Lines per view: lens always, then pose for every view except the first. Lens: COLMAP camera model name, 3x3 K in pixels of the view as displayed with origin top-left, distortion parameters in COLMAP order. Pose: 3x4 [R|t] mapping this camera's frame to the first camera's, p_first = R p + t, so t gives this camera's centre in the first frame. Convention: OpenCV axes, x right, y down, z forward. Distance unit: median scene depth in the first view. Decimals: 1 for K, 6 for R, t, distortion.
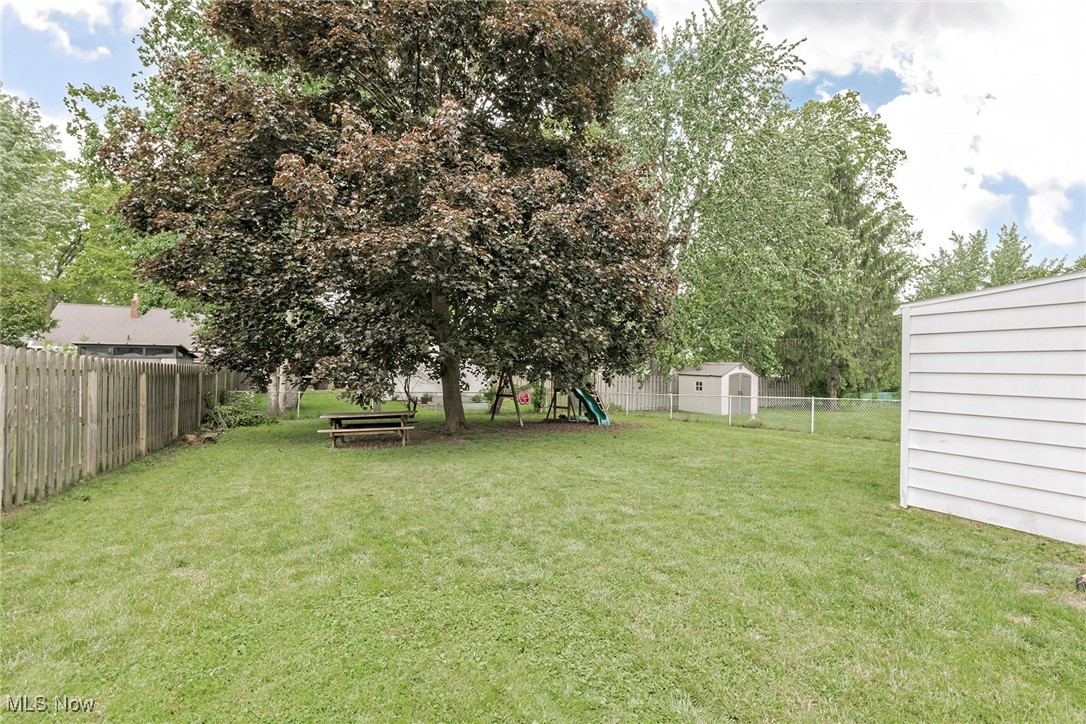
lens RADIAL K [[488.0, 0, 548.6], [0, 488.0, 372.4], [0, 0, 1]] dist [0.081079, -0.000283]
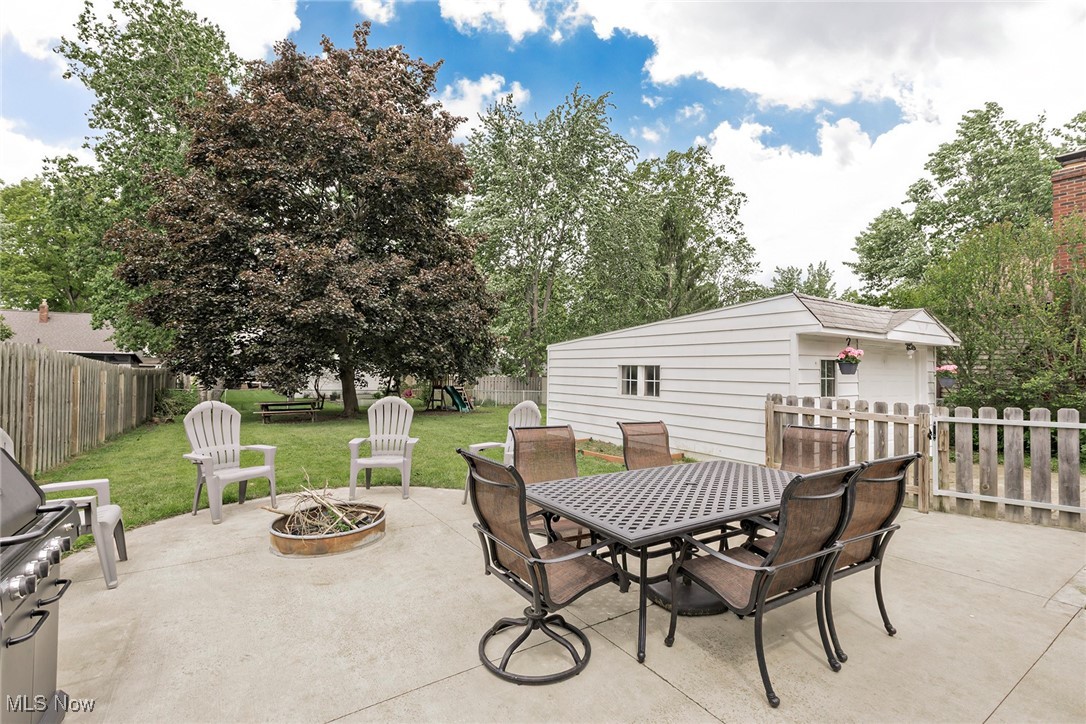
lens RADIAL K [[488.0, 0, 548.6], [0, 488.0, 372.4], [0, 0, 1]] dist [0.081079, -0.000283]
pose [[0.987721, 0.006301, 0.156101, 0.167952], [-0.006233, 0.999980, -0.000919, -0.010908], [-0.156104, -0.000065, 0.987741, -0.586537]]
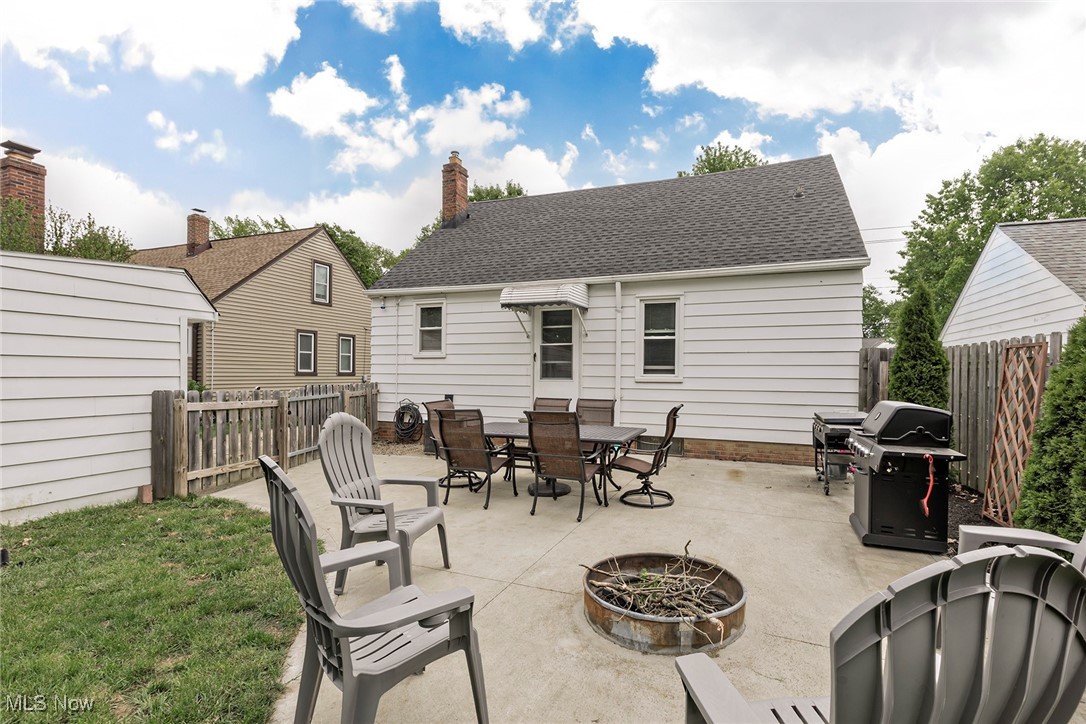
lens RADIAL K [[488.0, 0, 548.6], [0, 488.0, 372.4], [0, 0, 1]] dist [0.081079, -0.000283]
pose [[-0.677796, 0.000636, 0.735250, -1.056791], [-0.001197, 0.999997, -0.001969, 0.015734], [-0.735249, -0.002215, -0.677793, 2.404140]]
